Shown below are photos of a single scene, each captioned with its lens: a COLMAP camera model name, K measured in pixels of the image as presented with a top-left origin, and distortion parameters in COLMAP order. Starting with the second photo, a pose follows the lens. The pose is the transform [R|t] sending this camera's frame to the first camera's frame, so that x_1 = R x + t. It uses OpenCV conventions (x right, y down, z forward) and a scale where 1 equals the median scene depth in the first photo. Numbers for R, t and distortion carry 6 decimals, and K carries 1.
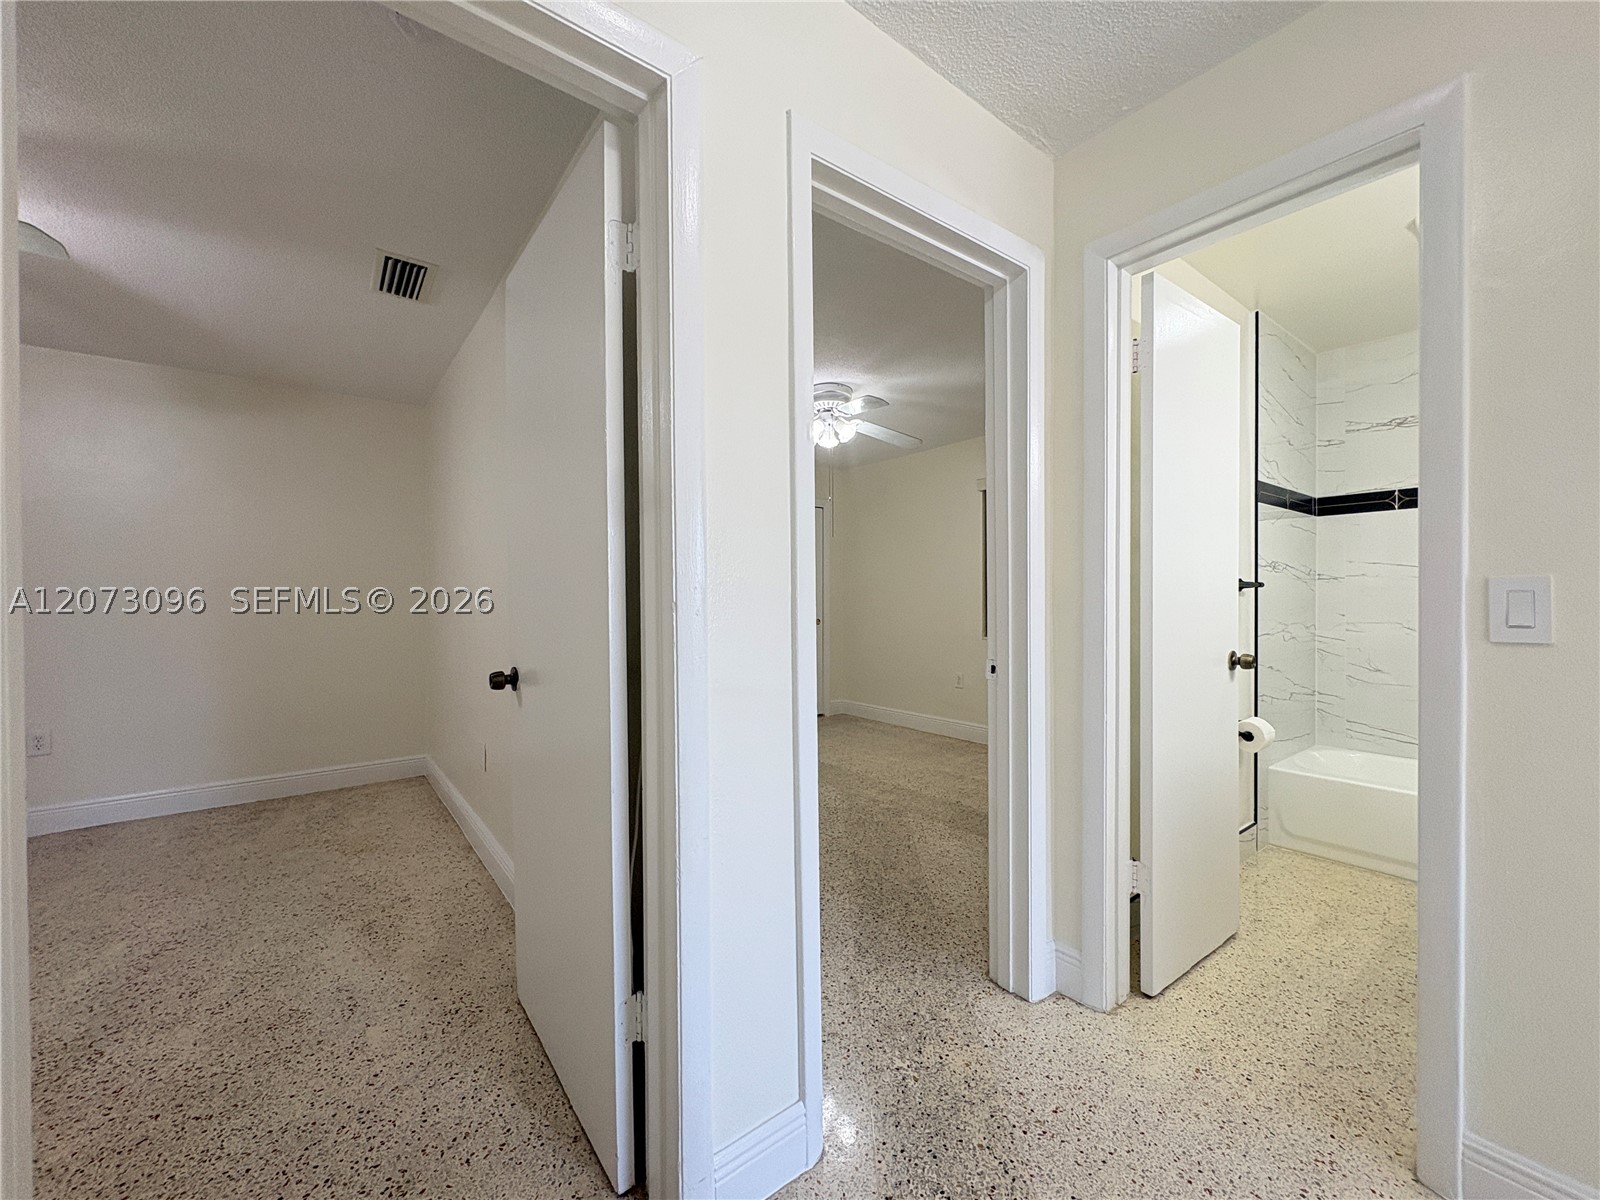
lens RADIAL K [[636.4, 0, 800.0], [0, 636.4, 600.0], [0, 0, 1]] dist [0.001266, 0.000109]
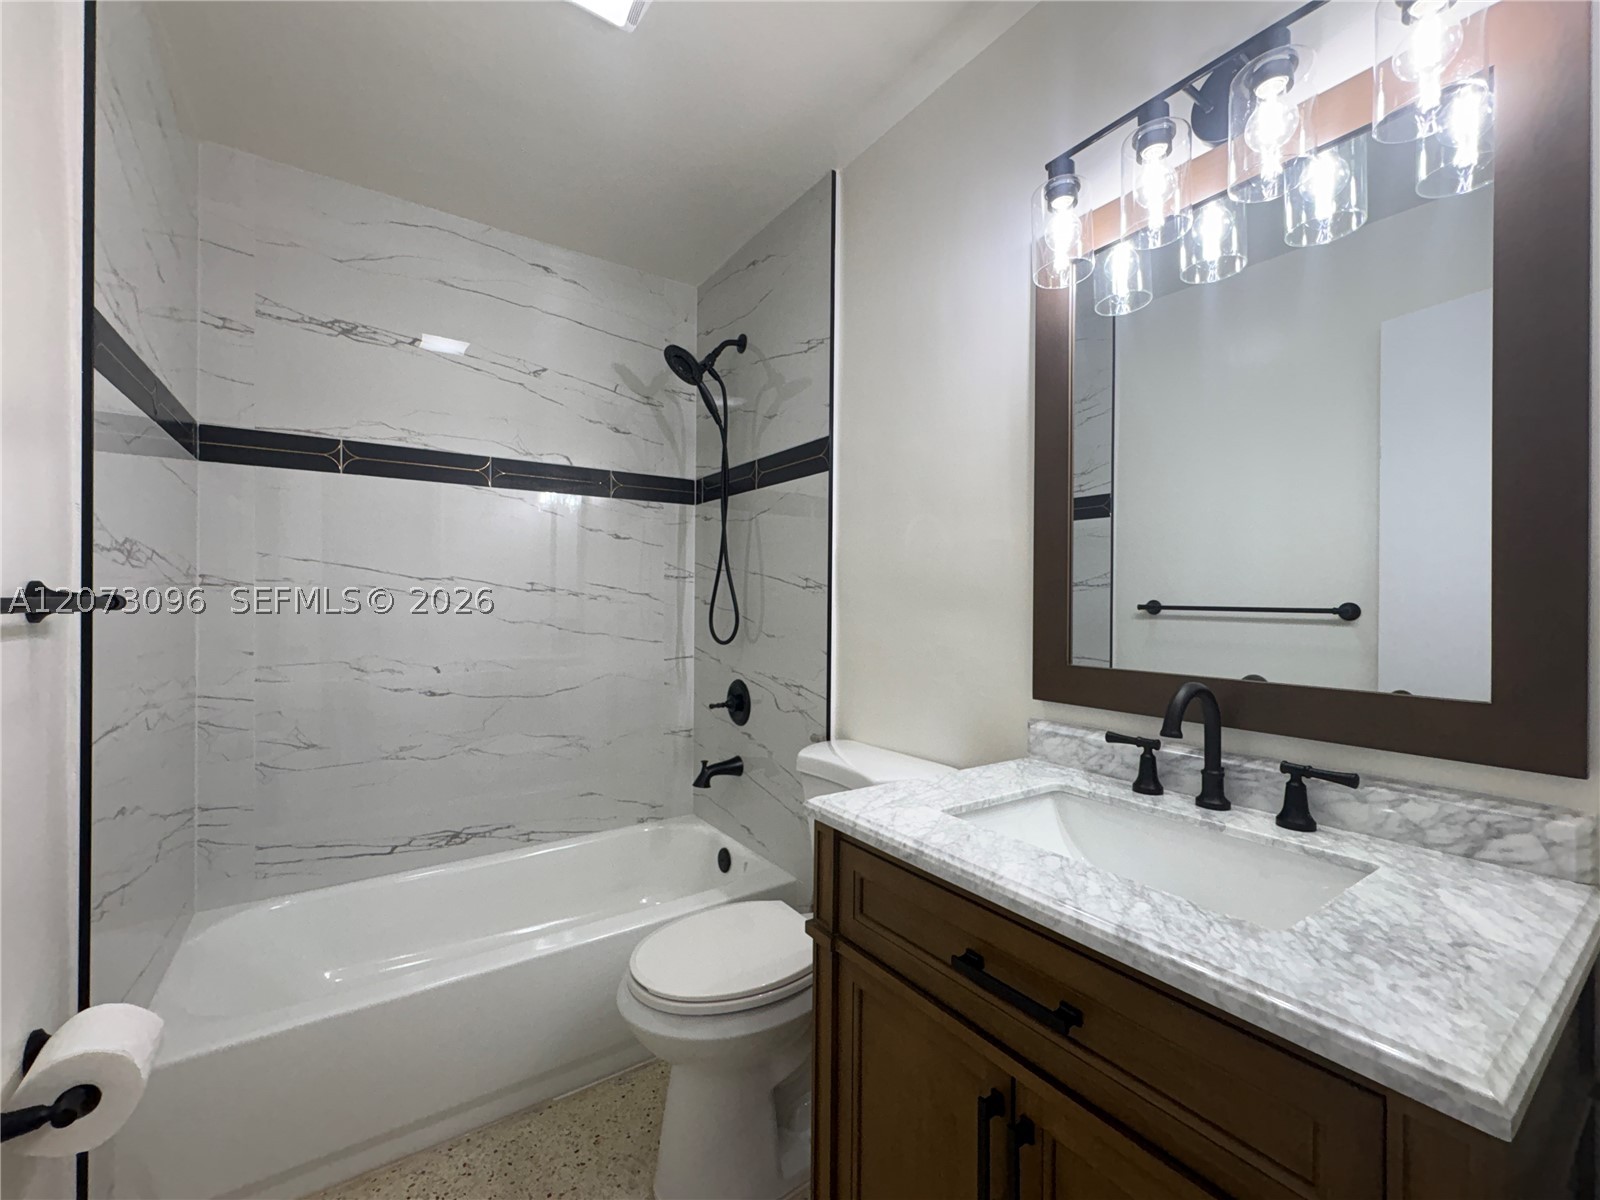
lens RADIAL K [[661.5, 0, 800.0], [0, 661.5, 600.0], [0, 0, 1]] dist [0.000128, -0.000056]
pose [[0.055816, 0.000605, 0.998441, 0.341166], [-0.001482, 0.999999, -0.000523, -0.022997], [-0.998440, -0.001451, 0.055817, 0.536144]]
